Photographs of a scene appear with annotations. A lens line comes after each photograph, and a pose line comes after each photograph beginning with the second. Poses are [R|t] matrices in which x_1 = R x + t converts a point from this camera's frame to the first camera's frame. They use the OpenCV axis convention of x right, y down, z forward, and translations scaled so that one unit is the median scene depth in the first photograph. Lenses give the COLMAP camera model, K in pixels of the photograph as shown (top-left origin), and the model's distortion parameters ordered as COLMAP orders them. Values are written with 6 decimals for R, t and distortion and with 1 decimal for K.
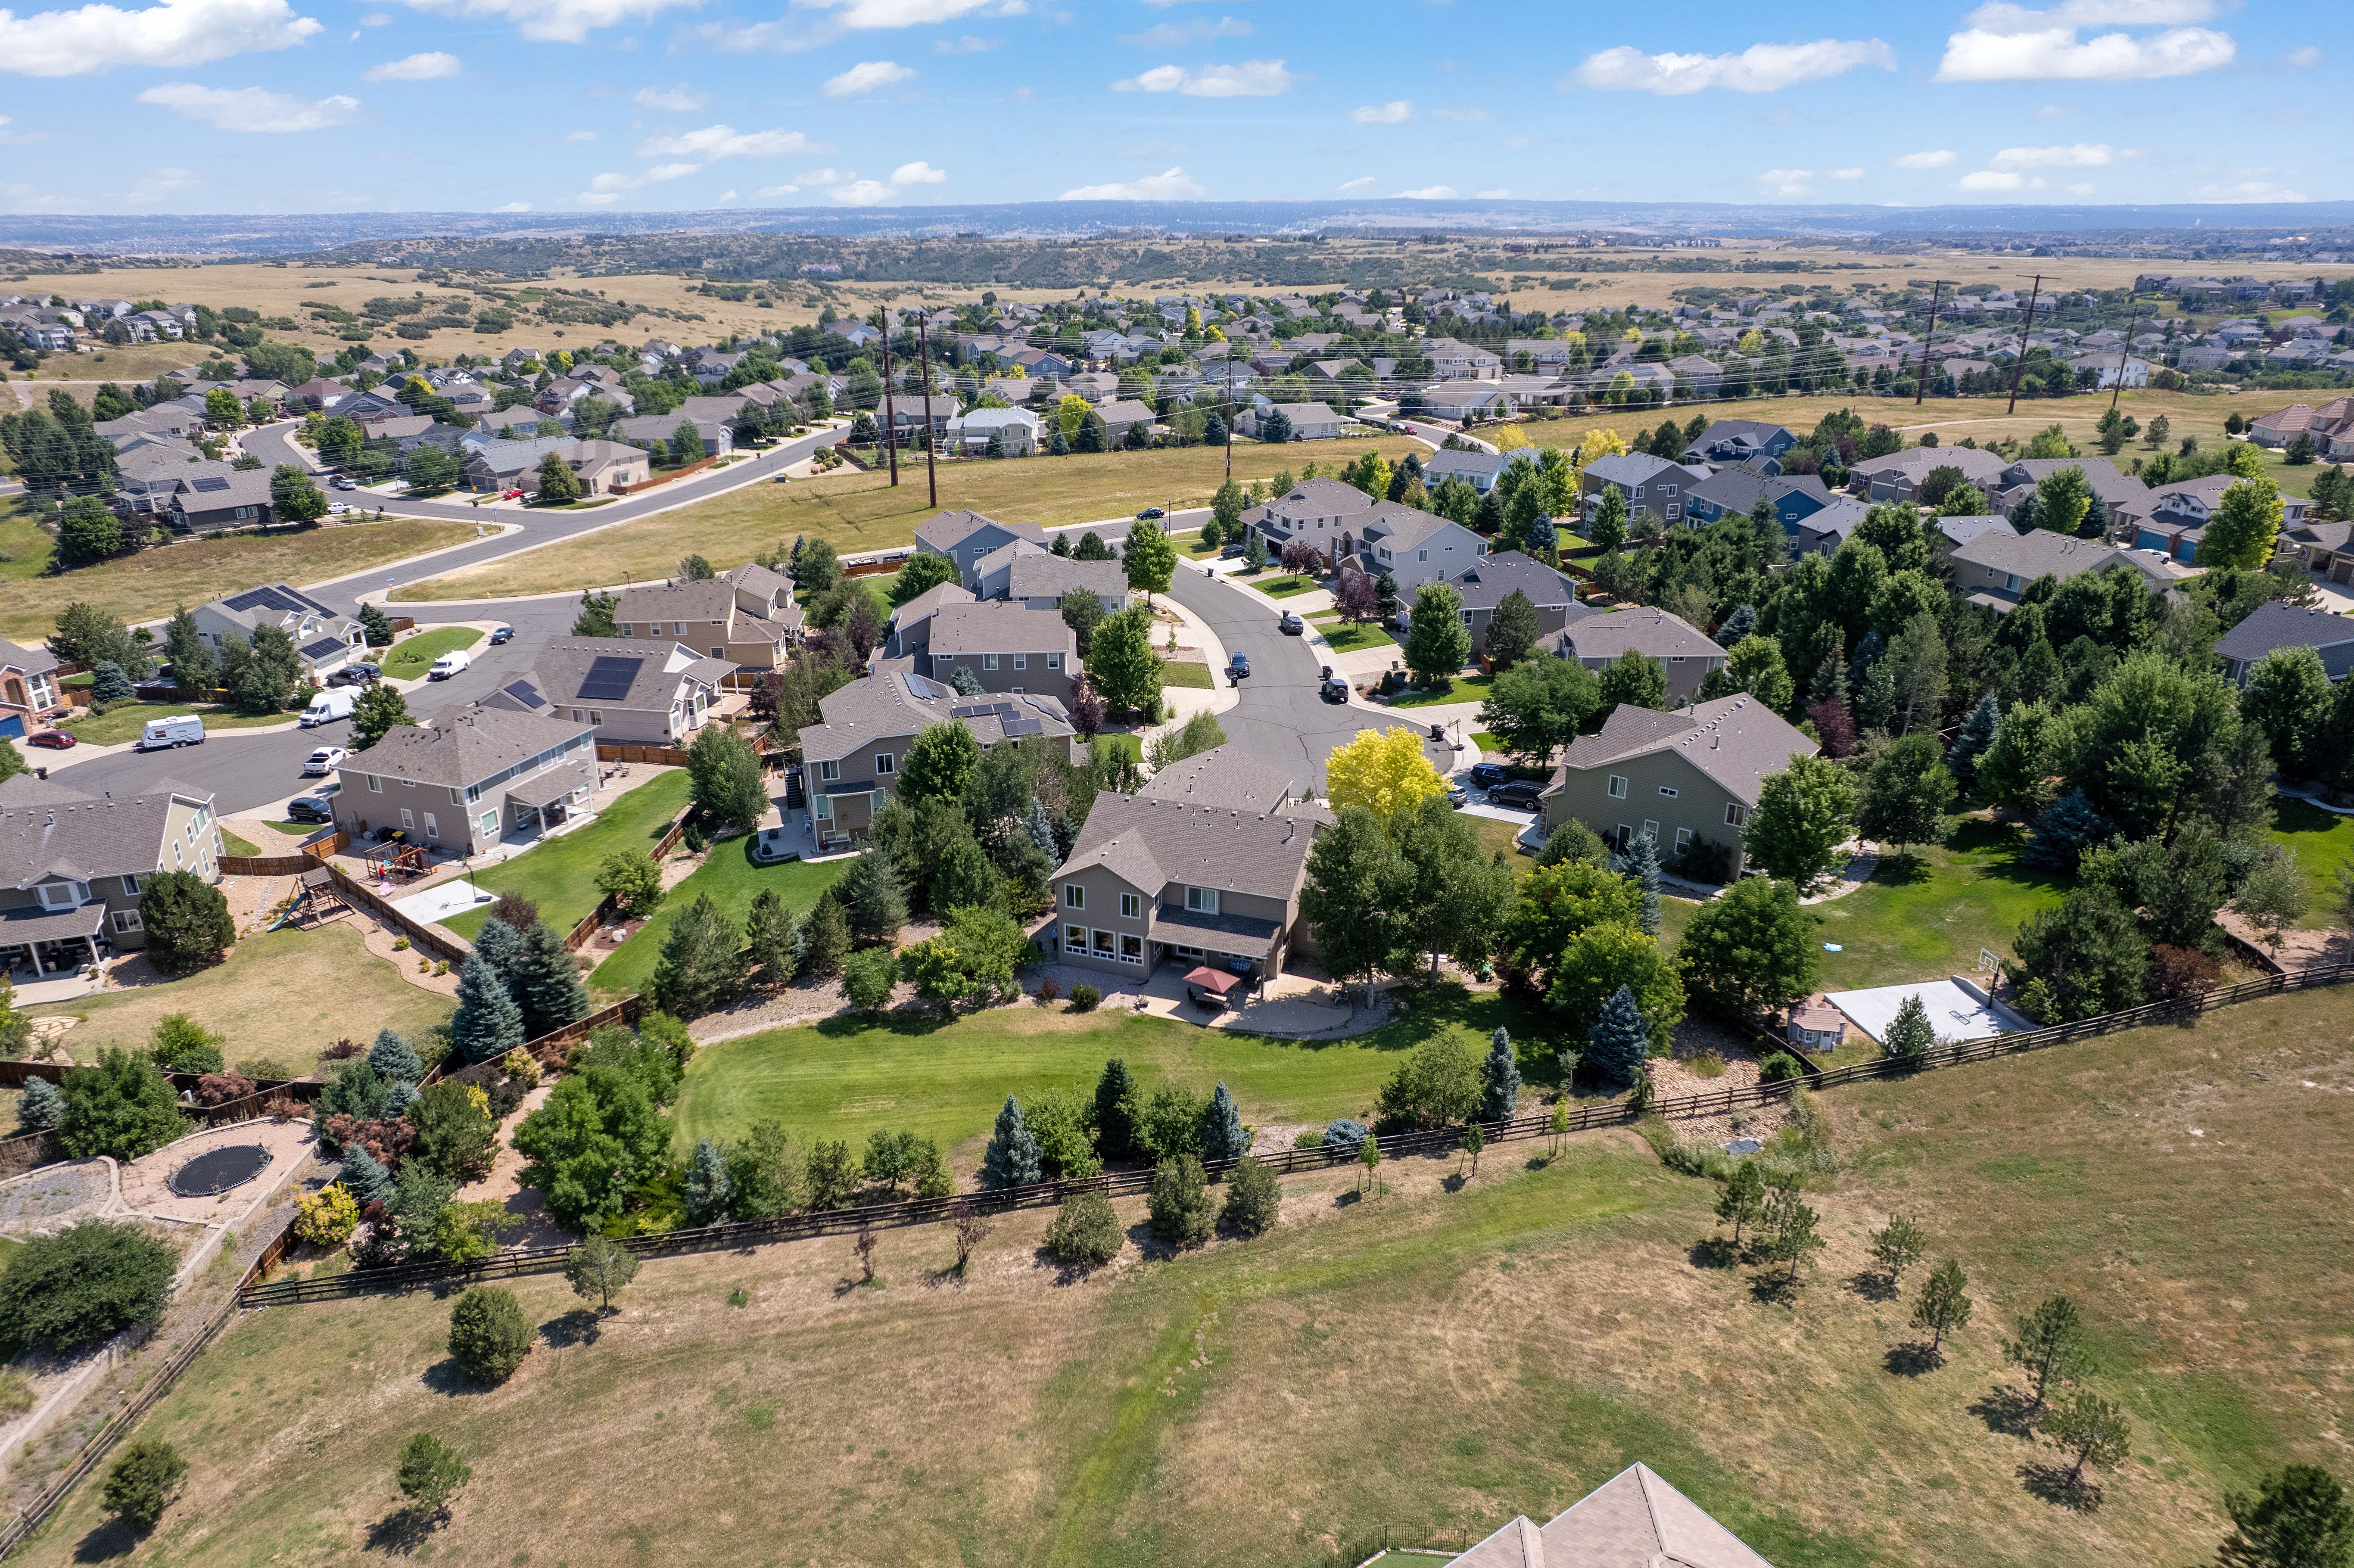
lens RADIAL K [[1506.5, 0, 1177.0], [0, 1506.5, 784.0], [0, 0, 1]] dist [-0.068002, 0.062280]
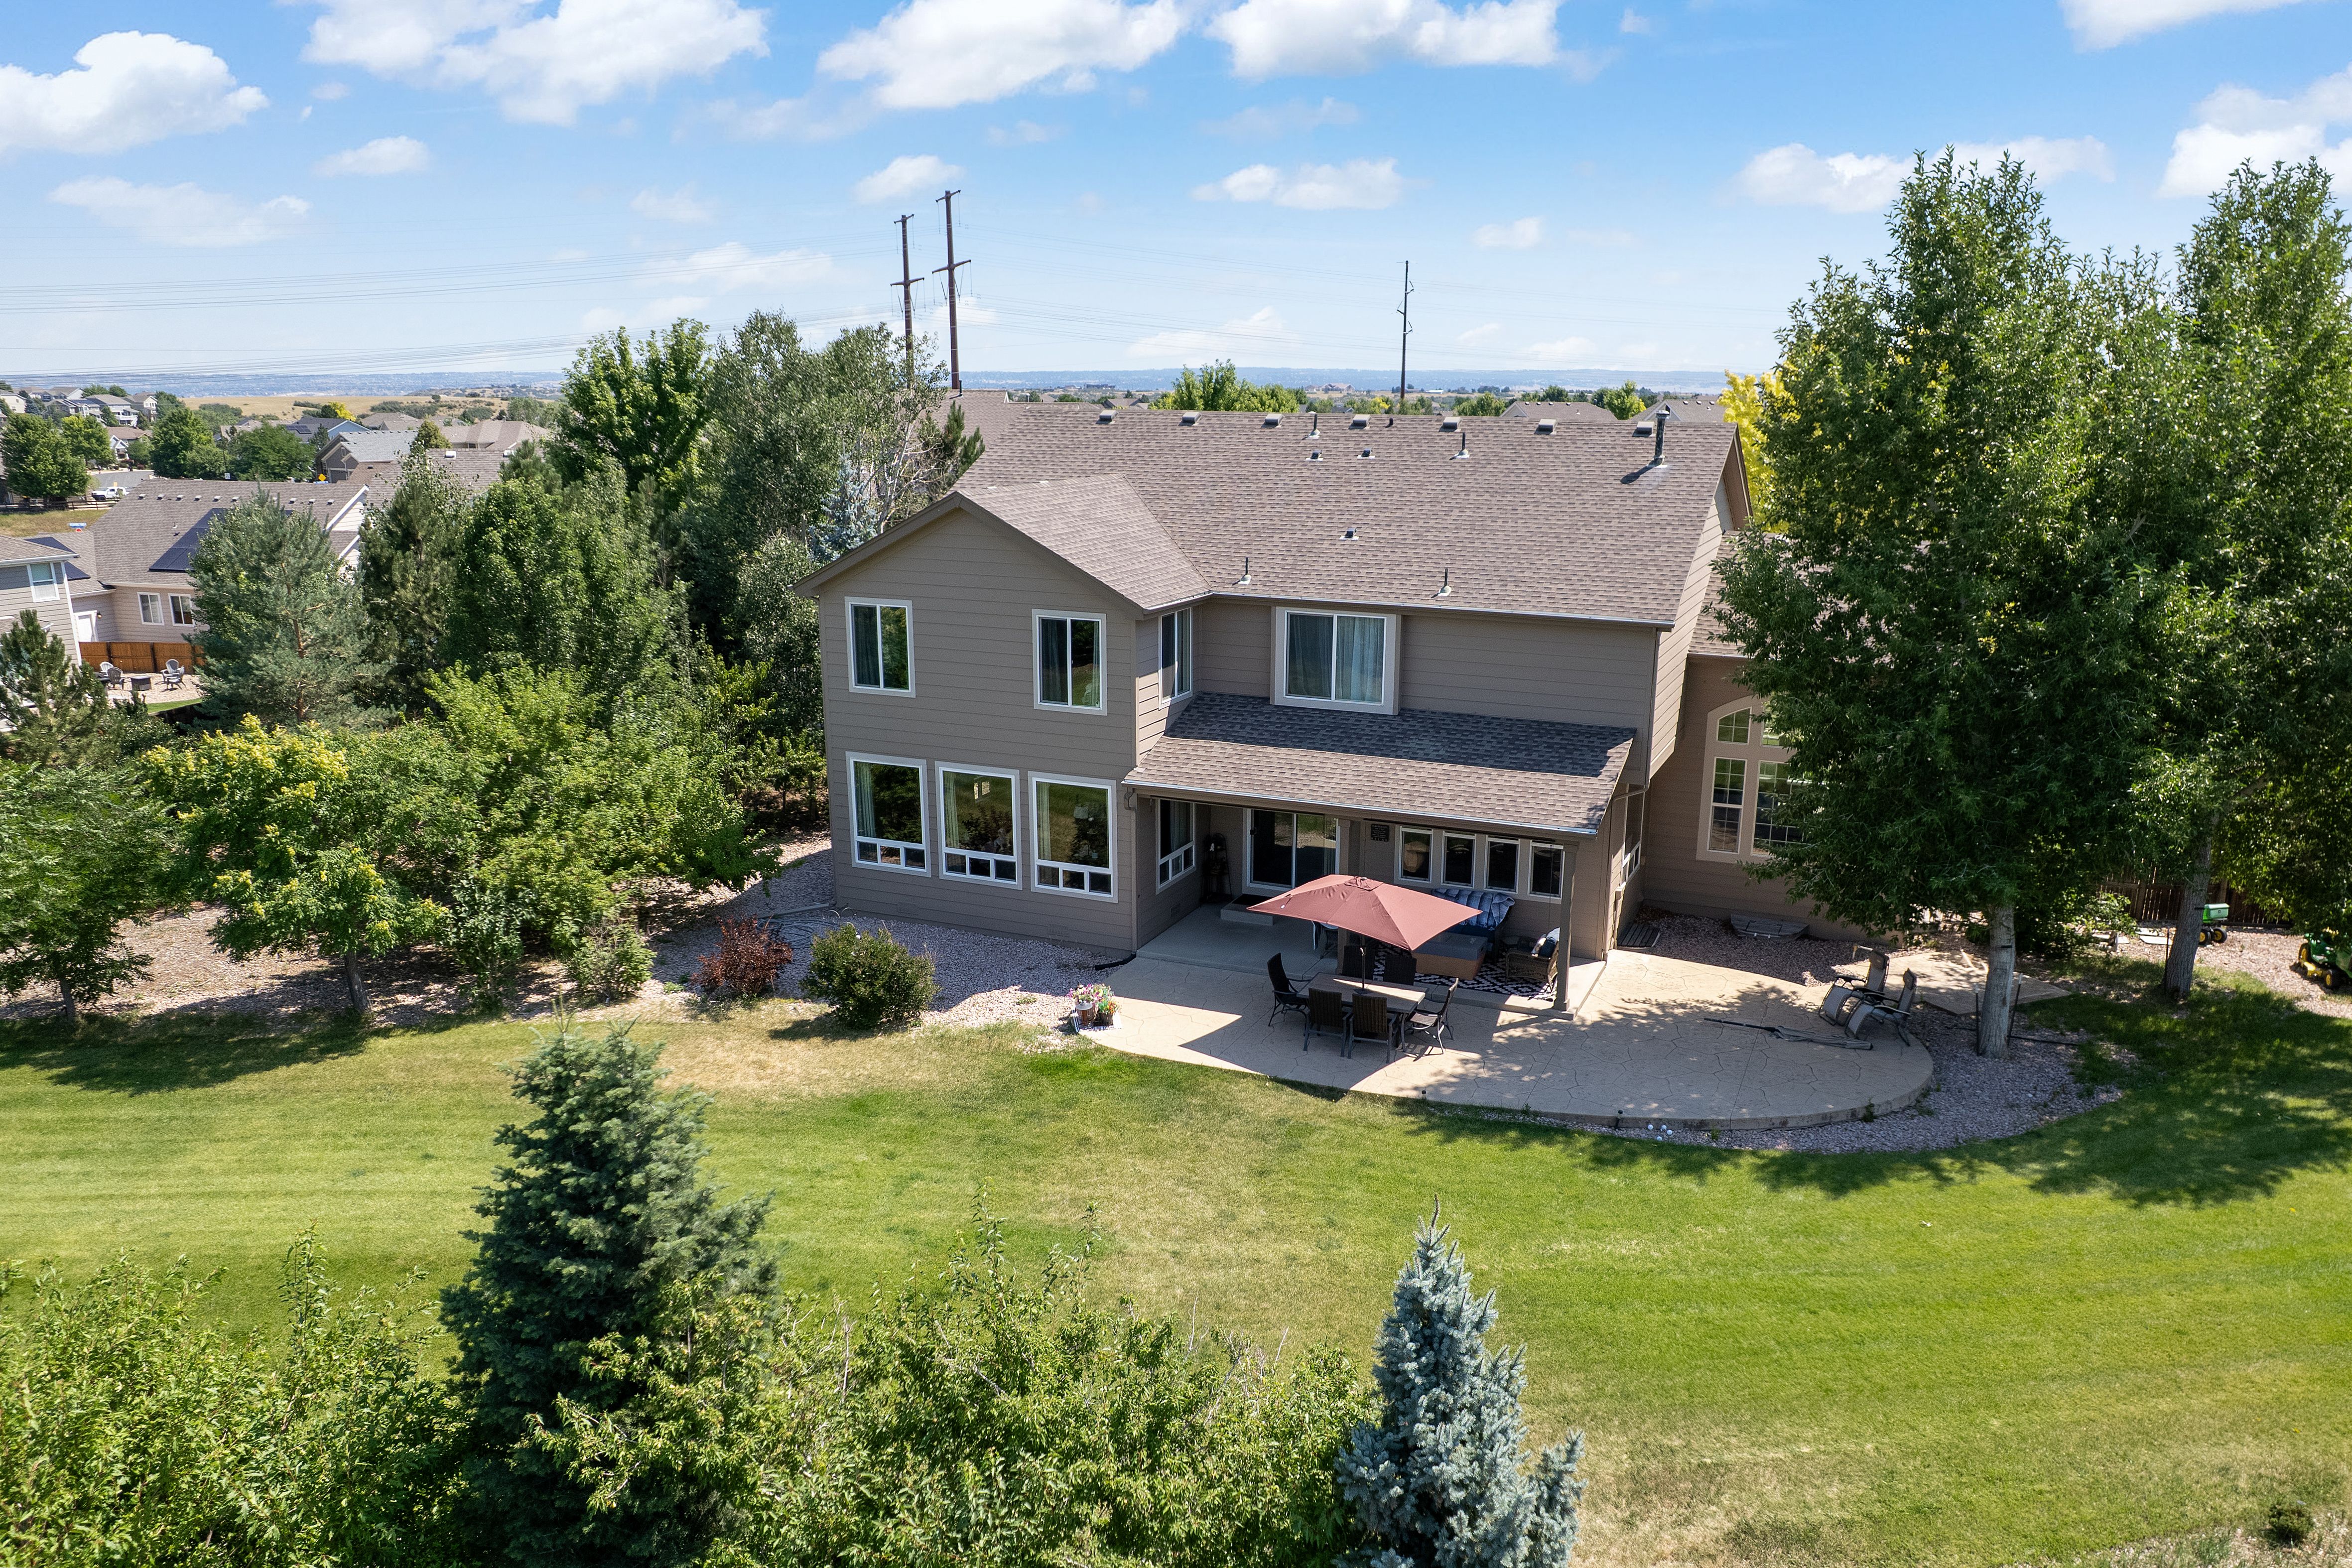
lens RADIAL K [[1744.8, 0, 1258.9], [0, 1744.8, 851.0], [0, 0, 1]] dist [-0.048756, 0.004704]
pose [[0.999000, 0.020028, -0.039986, 0.012084], [-0.024065, 0.994371, -0.103183, 0.108461], [0.037694, 0.104042, 0.993858, 0.515937]]
